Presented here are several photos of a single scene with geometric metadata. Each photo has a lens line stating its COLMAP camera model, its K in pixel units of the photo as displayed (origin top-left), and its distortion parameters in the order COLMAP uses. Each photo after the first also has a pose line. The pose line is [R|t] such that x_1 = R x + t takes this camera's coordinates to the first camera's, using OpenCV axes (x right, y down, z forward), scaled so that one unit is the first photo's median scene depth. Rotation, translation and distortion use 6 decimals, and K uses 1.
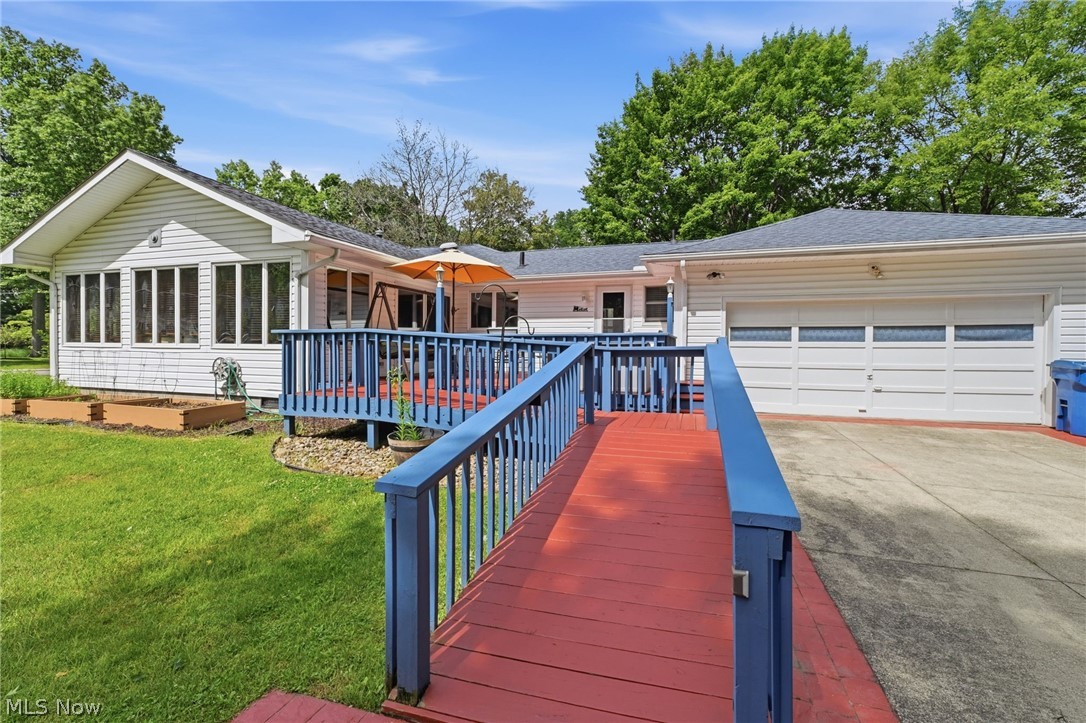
lens RADIAL K [[430.9, 0, 552.0], [0, 430.9, 350.2], [0, 0, 1]] dist [-0.000262, -0.000189]
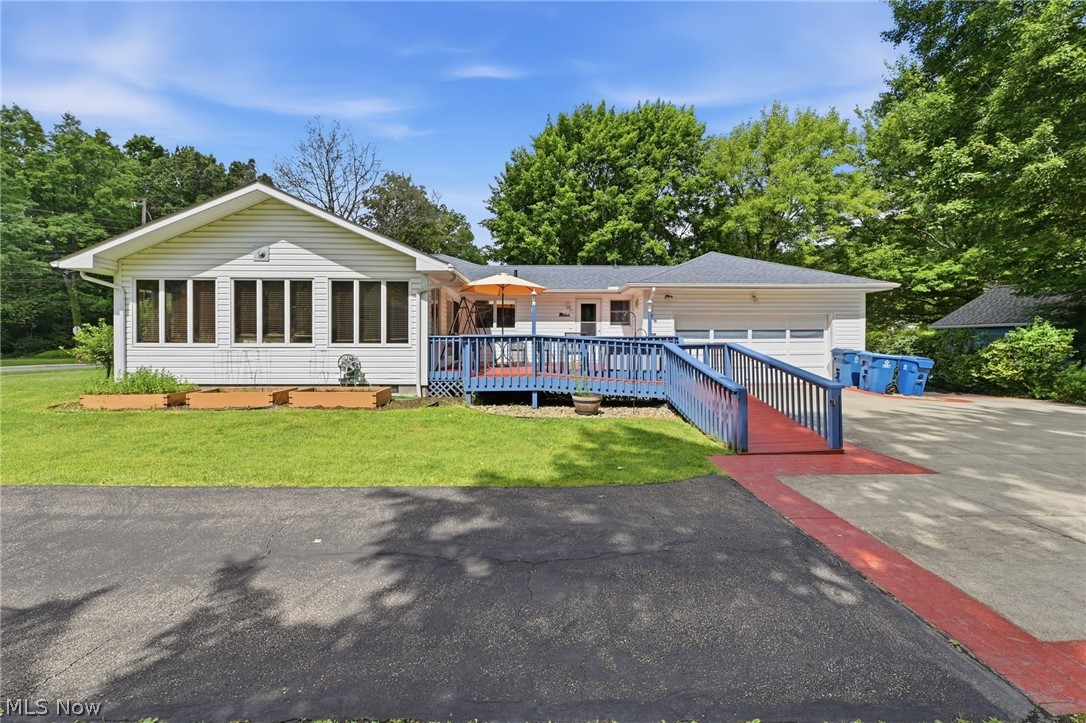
lens RADIAL K [[428.8, 0, 540.3], [0, 428.8, 332.2], [0, 0, 1]] dist [-0.000772, -0.000181]
pose [[0.948840, -0.000587, 0.315757, -0.520753], [0.008641, 0.999672, -0.024108, -0.010753], [-0.315639, 0.025603, 0.948534, -0.309197]]
